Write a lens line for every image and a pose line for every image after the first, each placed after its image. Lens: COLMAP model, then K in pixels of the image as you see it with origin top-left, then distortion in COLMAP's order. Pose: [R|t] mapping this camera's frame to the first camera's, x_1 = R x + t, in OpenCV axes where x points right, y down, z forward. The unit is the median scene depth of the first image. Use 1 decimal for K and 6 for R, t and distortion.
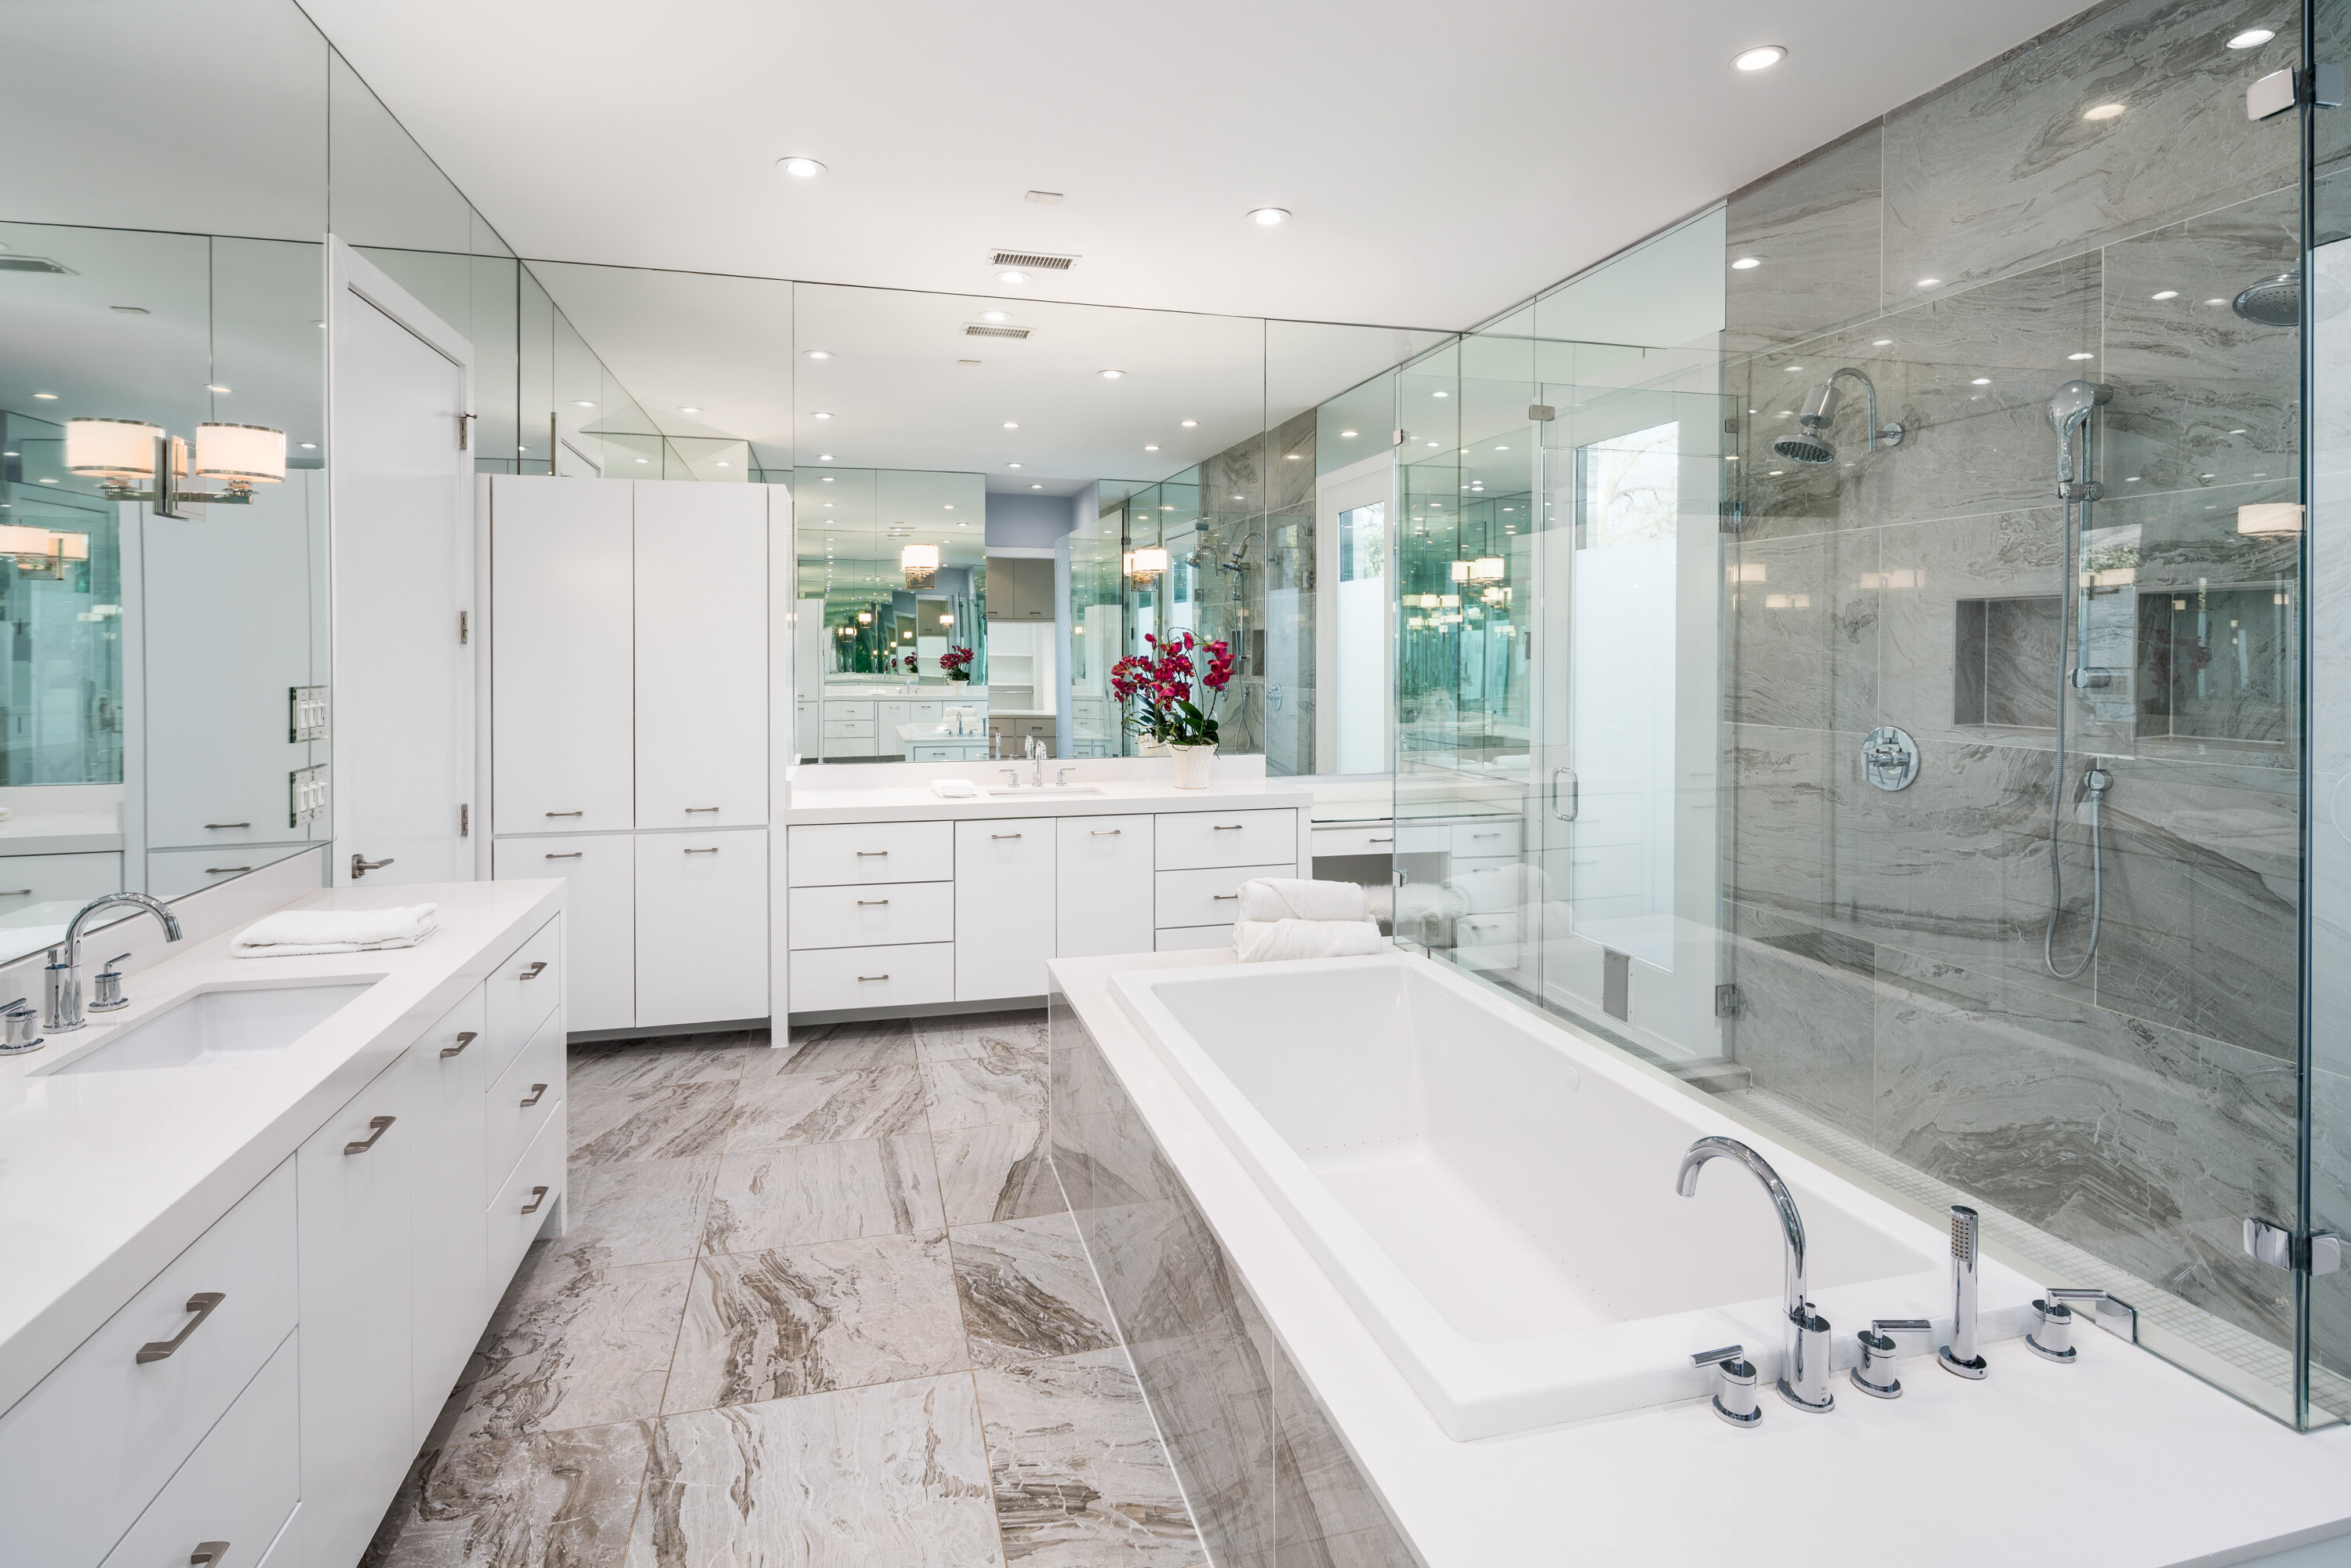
lens RADIAL K [[1160.4, 0, 1137.5], [0, 1160.4, 657.4], [0, 0, 1]] dist [-0.001058, -0.001209]
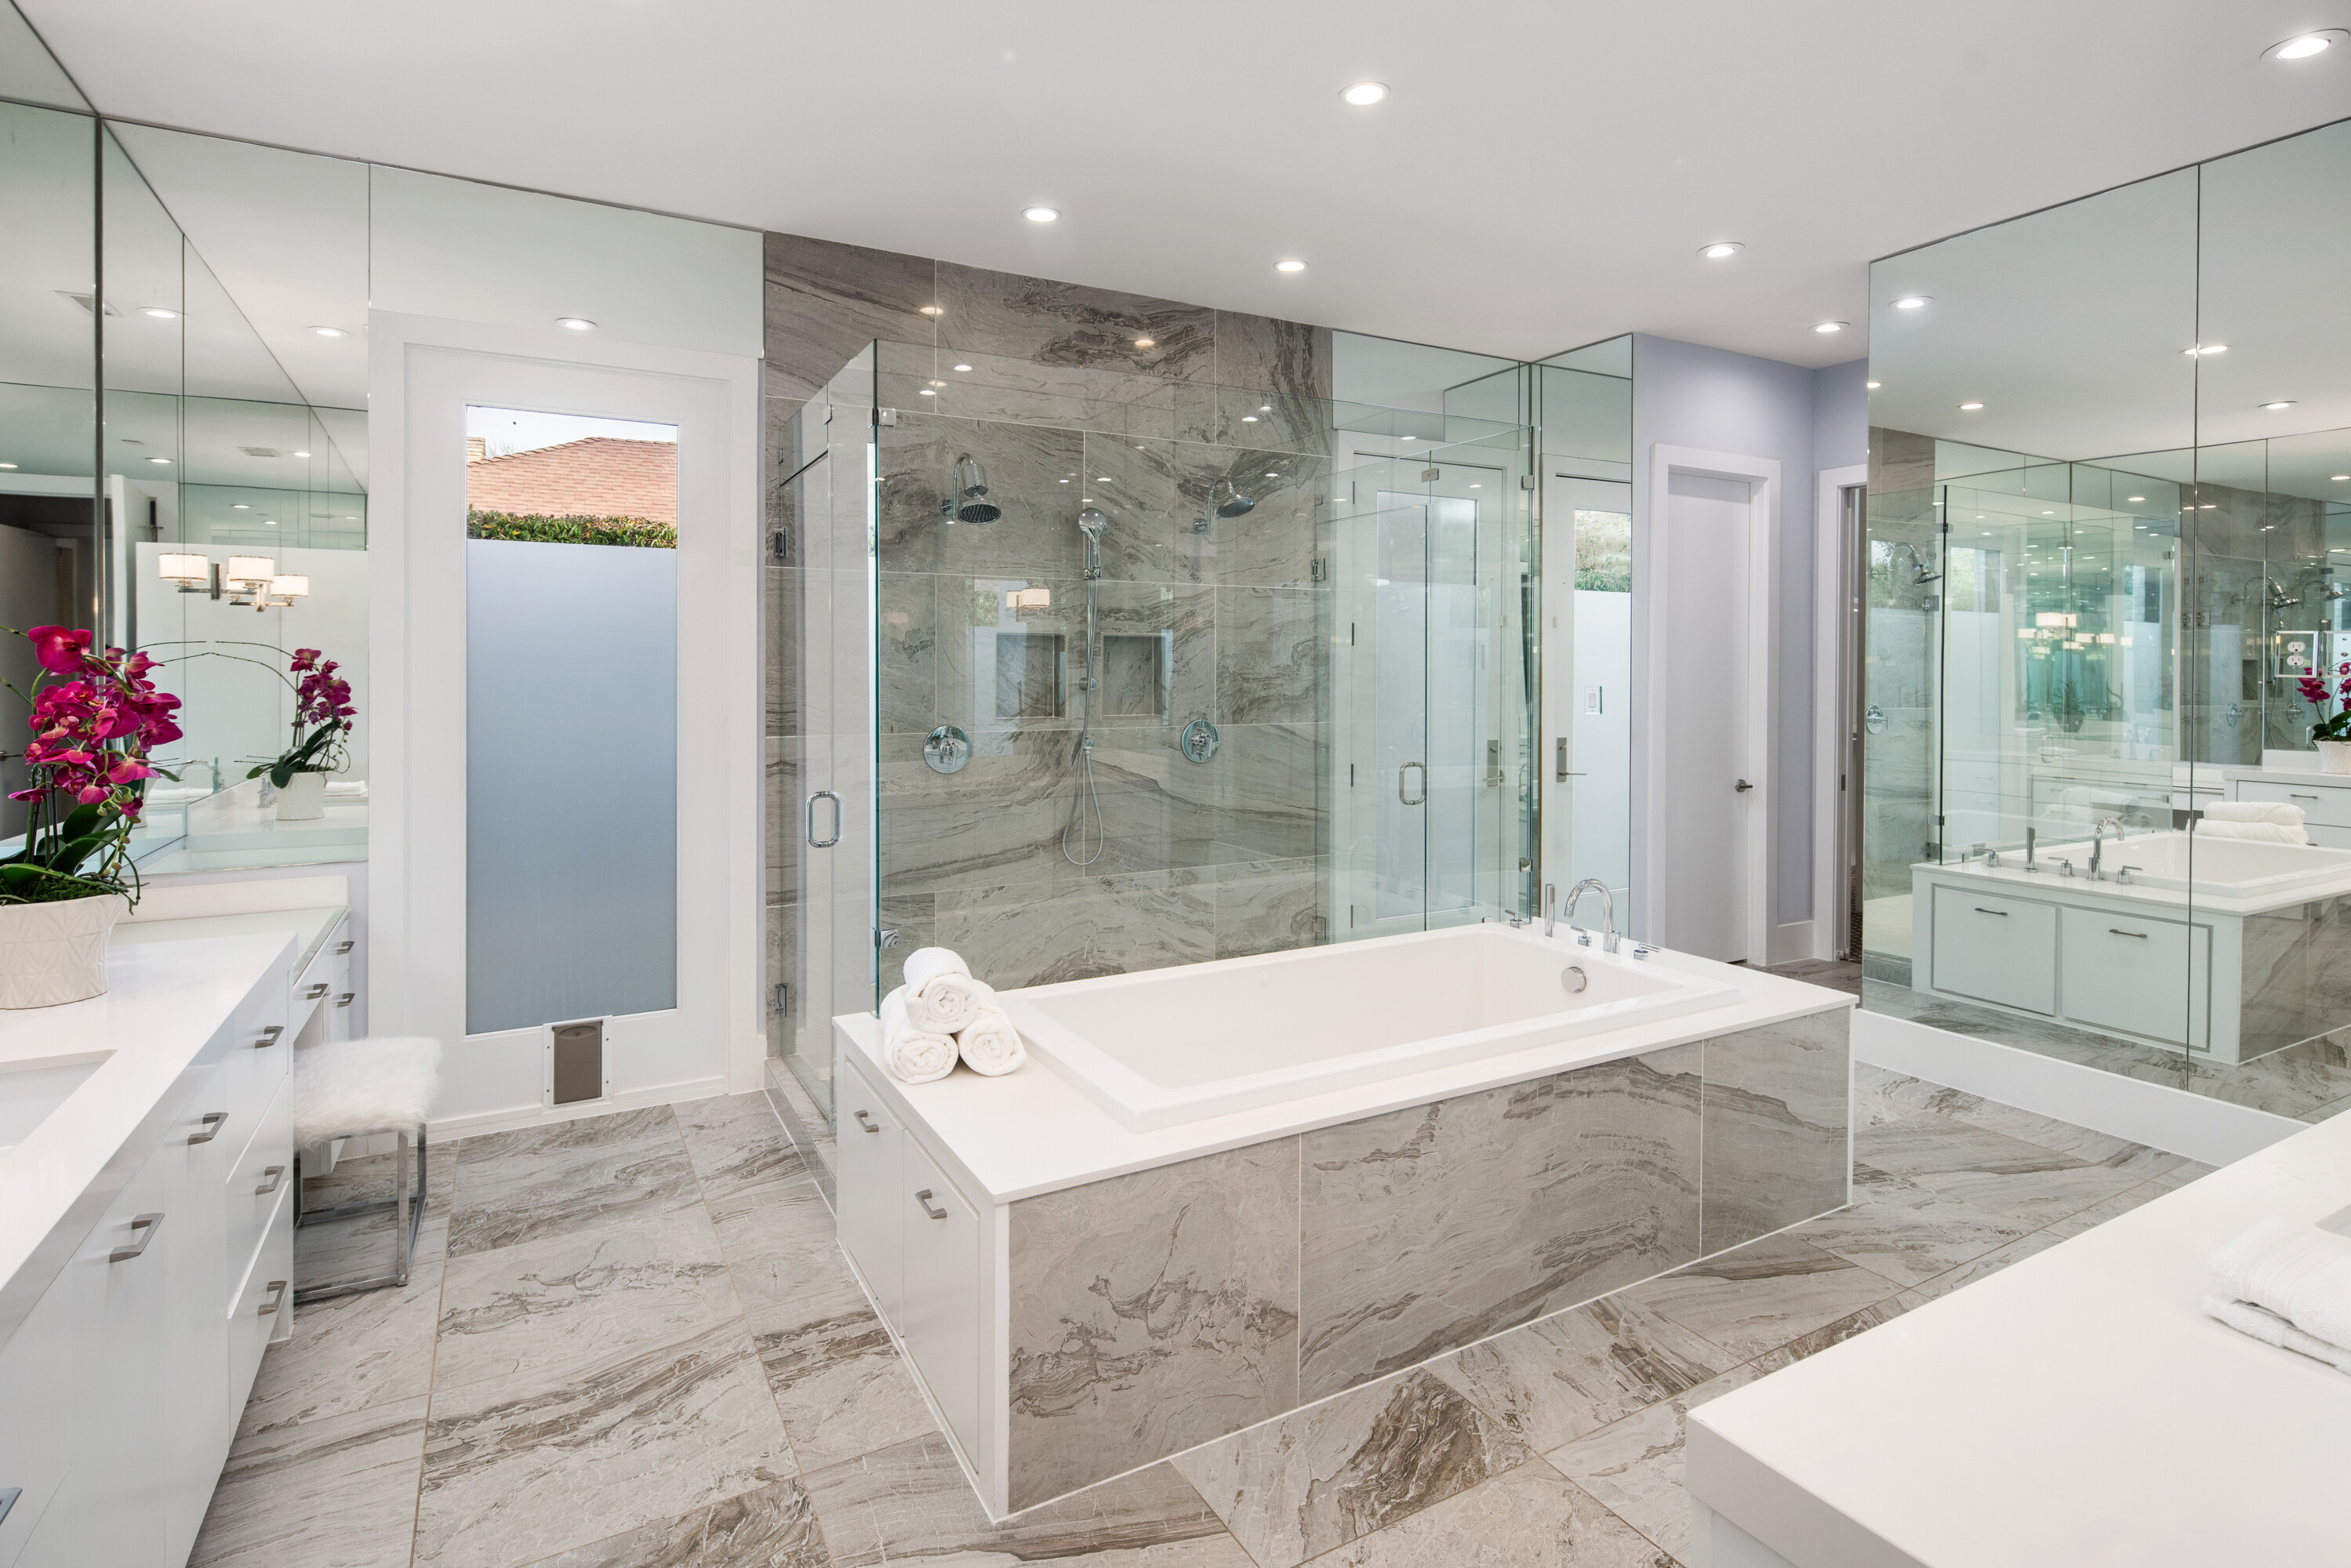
lens RADIAL K [[1160.4, 0, 1116.7], [0, 1160.4, 674.6], [0, 0, 1]] dist [-0.001058, -0.001209]
pose [[-0.231483, -0.010257, 0.972785, -0.859739], [0.005487, 0.999915, 0.011848, -0.016714], [-0.972823, 0.008081, -0.231407, 1.383722]]
